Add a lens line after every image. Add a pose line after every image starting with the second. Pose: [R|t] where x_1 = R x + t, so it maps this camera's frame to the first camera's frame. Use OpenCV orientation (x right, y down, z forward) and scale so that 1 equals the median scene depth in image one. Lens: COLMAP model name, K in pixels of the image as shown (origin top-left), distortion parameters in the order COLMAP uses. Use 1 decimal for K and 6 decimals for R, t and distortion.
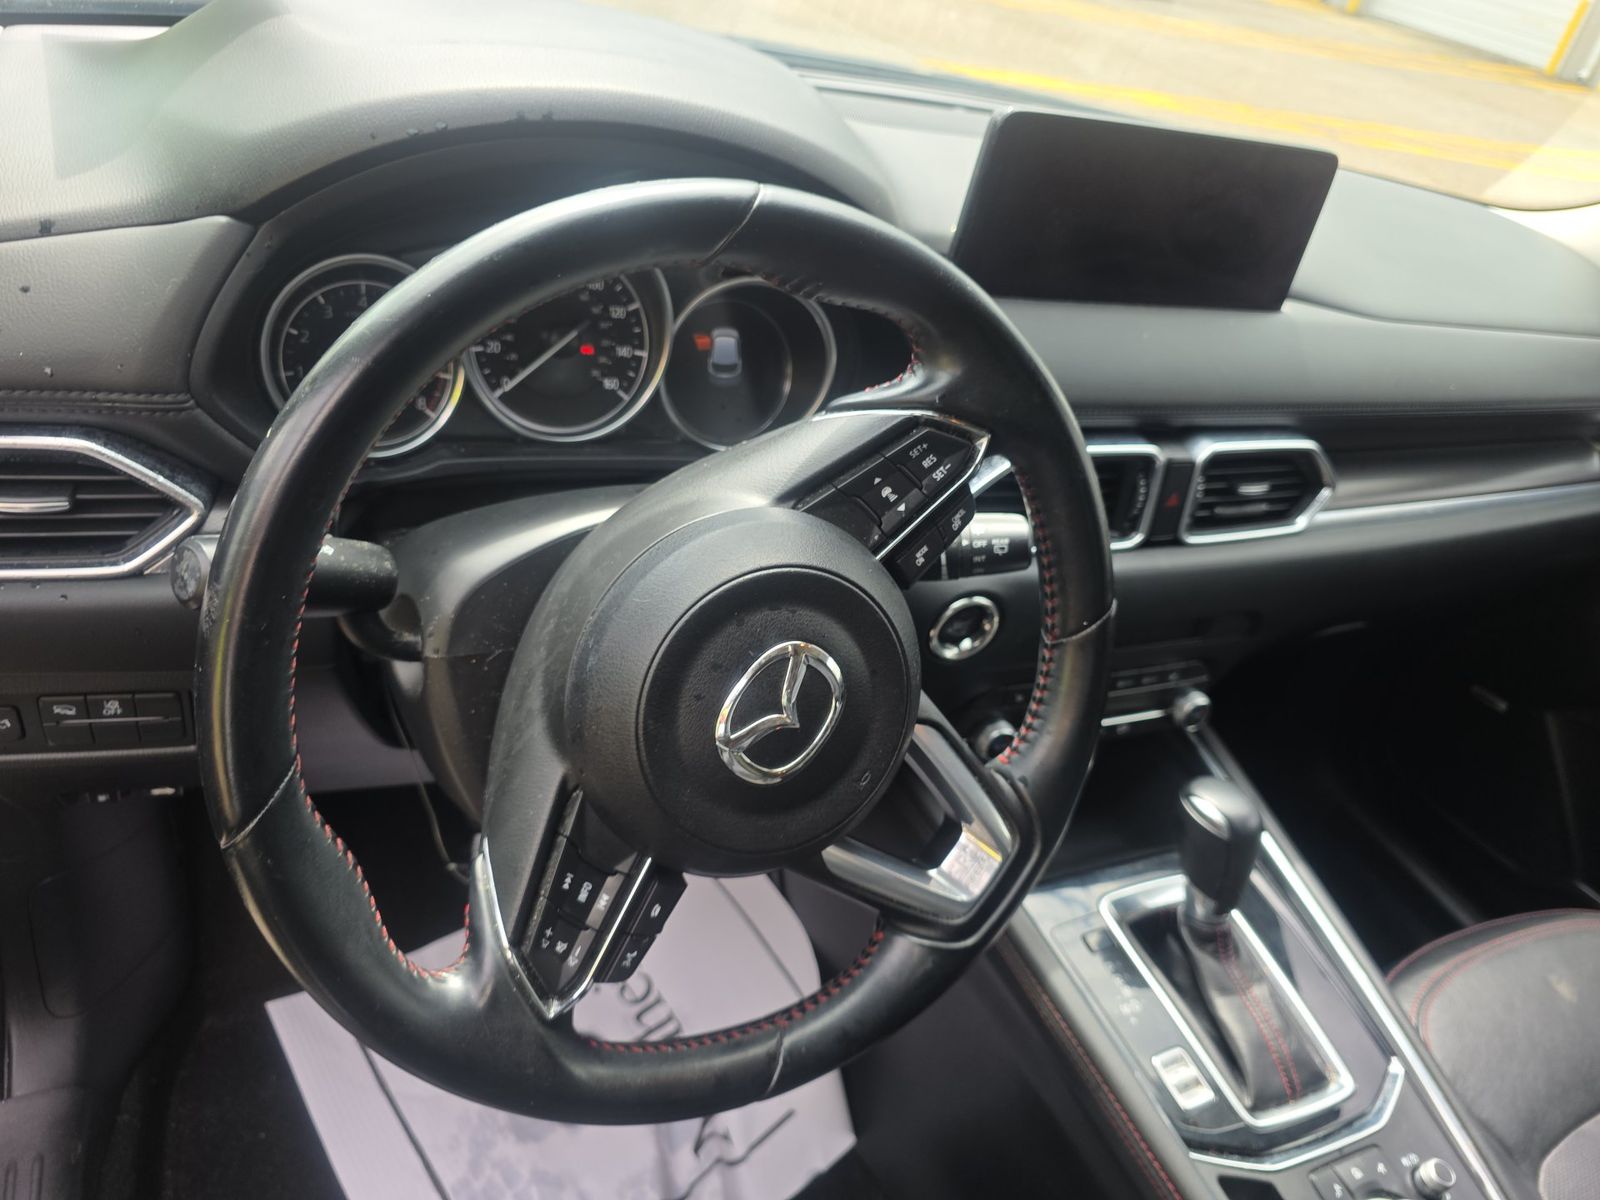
lens RADIAL K [[1137.1, 0, 834.6], [0, 1137.1, 600.9], [0, 0, 1]] dist [-0.004857, -0.006743]
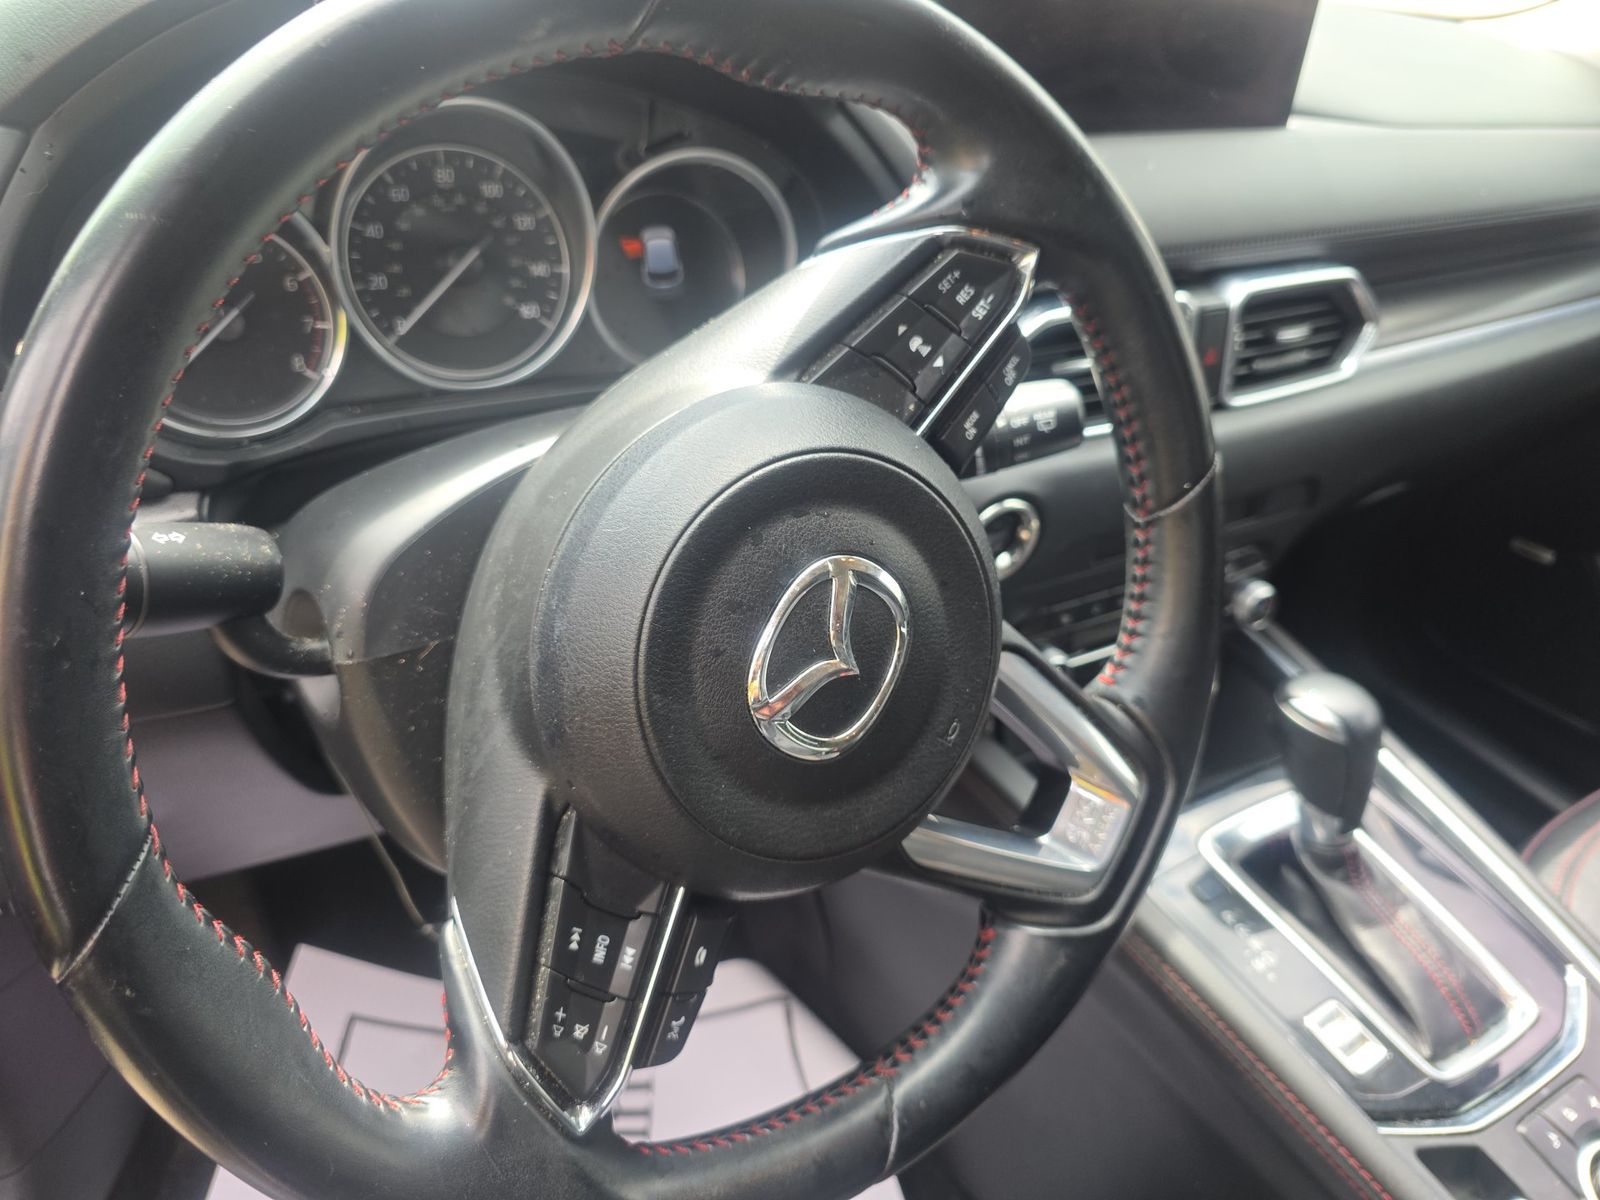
lens RADIAL K [[1101.7, 0, 791.9], [0, 1101.7, 567.6], [0, 0, 1]] dist [0.010712, -0.019075]
pose [[0.986471, -0.163805, 0.006563, -0.061250], [0.163909, 0.986253, -0.020959, 0.048761], [-0.003040, 0.021751, 0.999759, 0.275902]]
